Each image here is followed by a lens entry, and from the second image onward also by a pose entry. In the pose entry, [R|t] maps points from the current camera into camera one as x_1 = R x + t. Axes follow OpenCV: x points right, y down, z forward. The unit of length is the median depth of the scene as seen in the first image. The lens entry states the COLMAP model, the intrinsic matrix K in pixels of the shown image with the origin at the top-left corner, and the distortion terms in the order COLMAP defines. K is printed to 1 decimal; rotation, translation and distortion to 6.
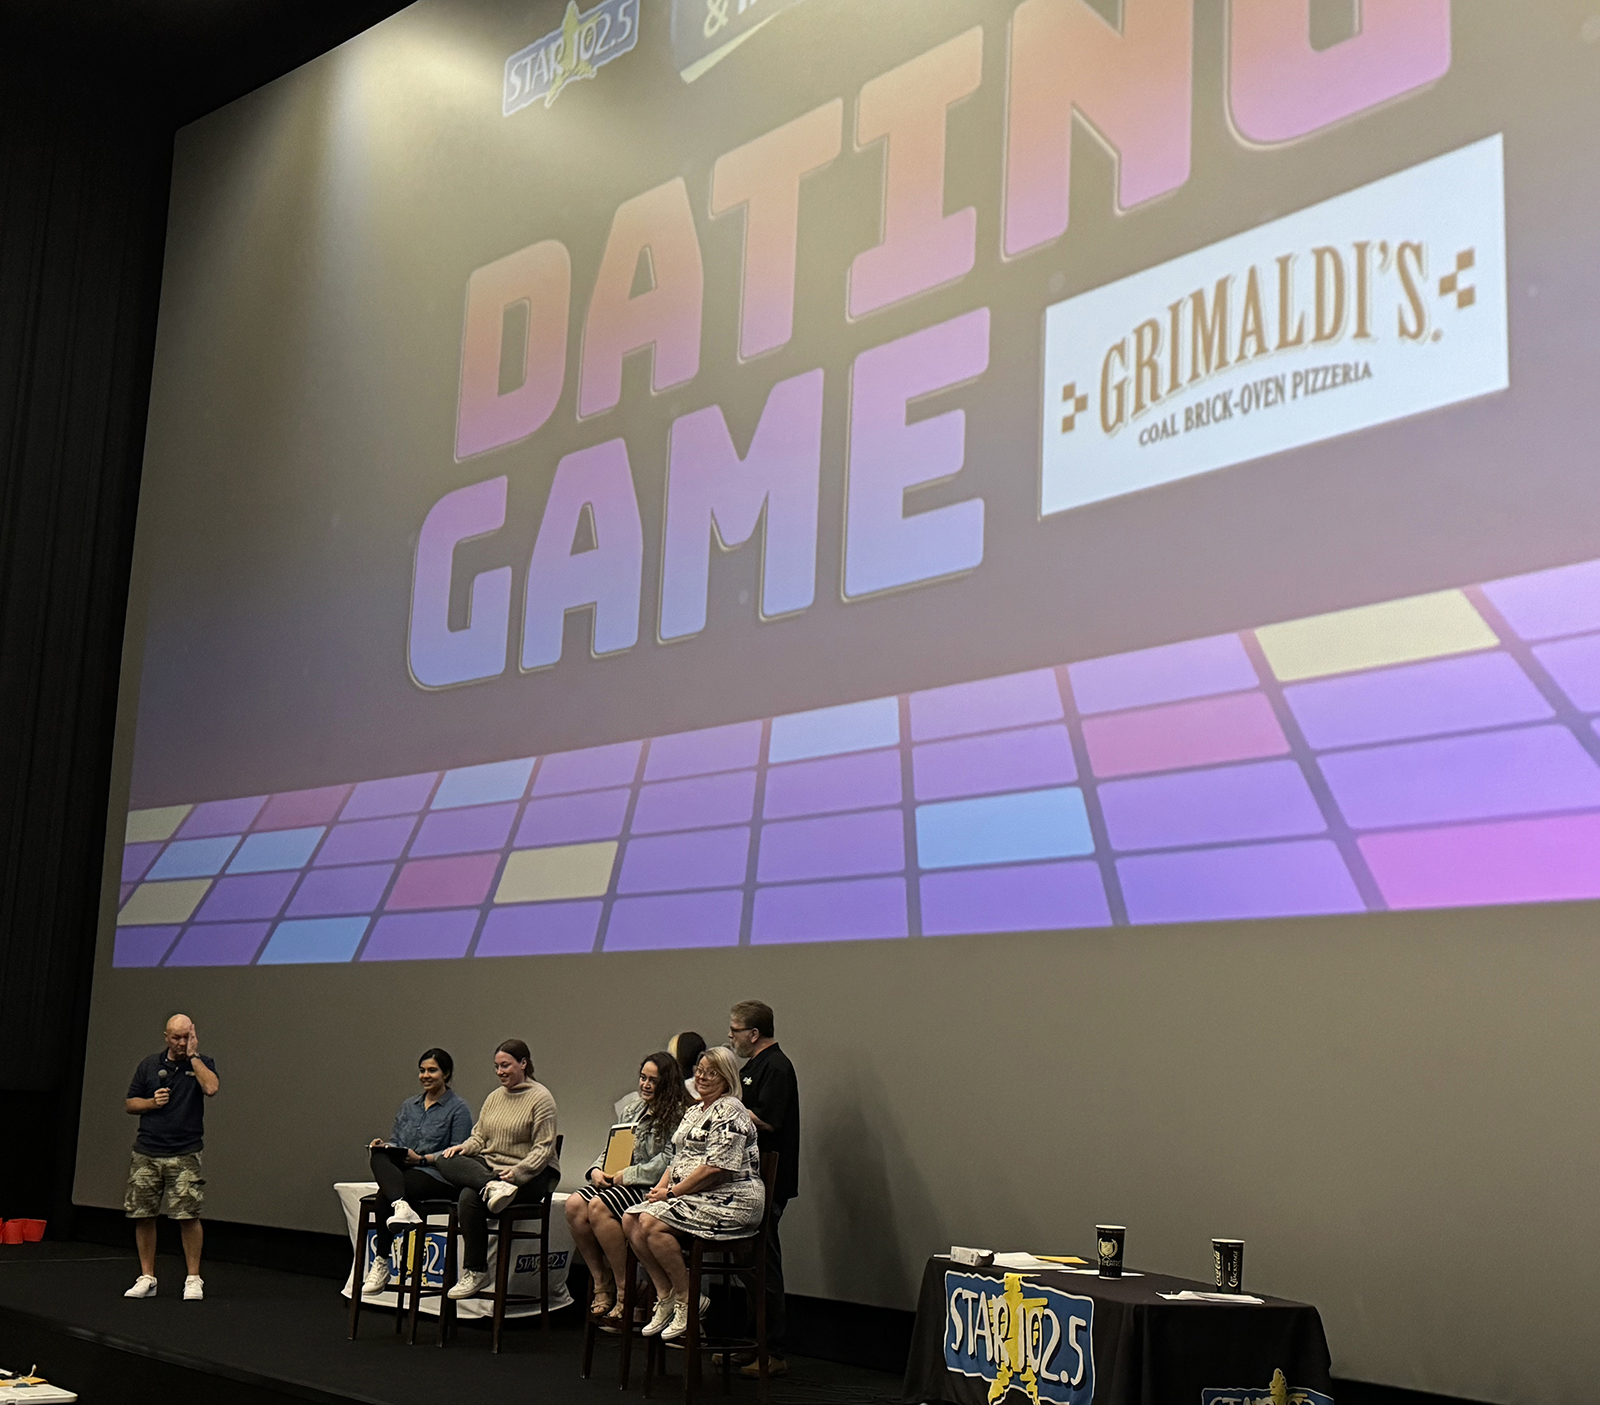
lens RADIAL K [[2012.5, 0, 800.0], [0, 2012.5, 702.5], [0, 0, 1]] dist [0.168564, -0.340641]
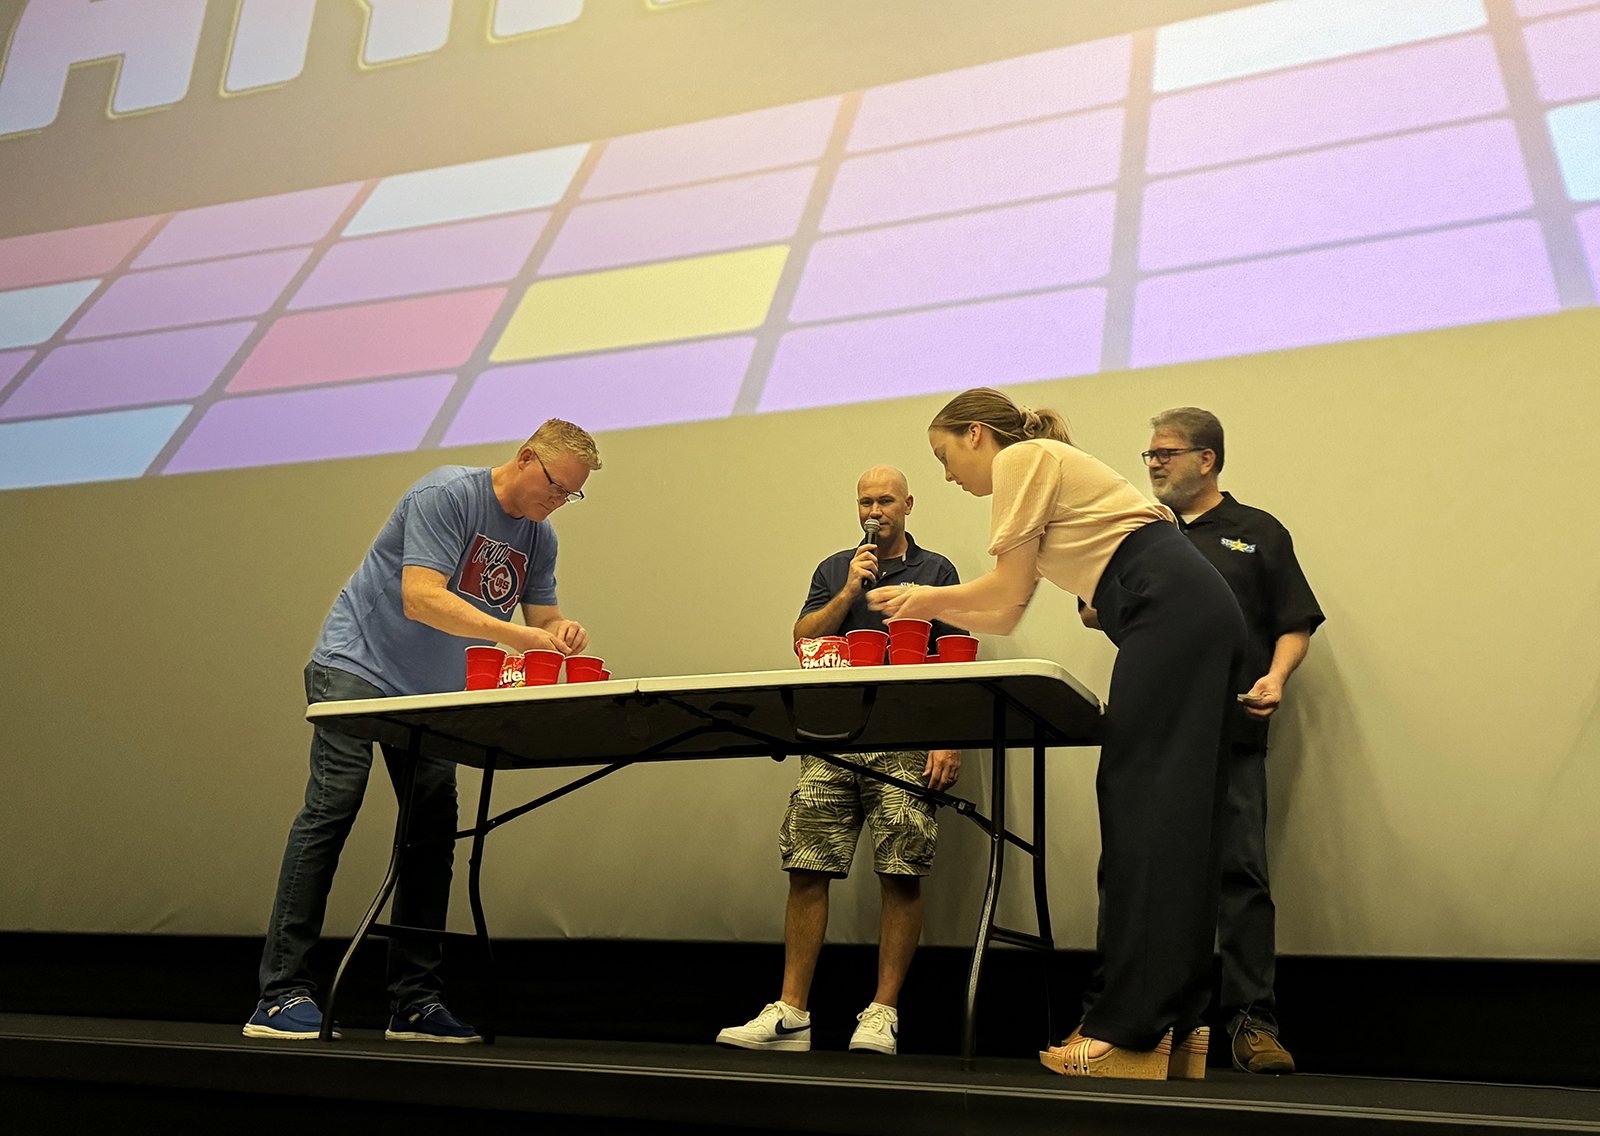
lens RADIAL K [[1514.7, 0, 804.6], [0, 1514.7, 543.8], [0, 0, 1]] dist [0.130337, -0.236822]
pose [[0.903411, 0.138918, 0.405648, -0.244784], [-0.092445, 0.986917, -0.132097, 0.205638], [-0.418692, 0.081838, 0.904433, 0.547708]]
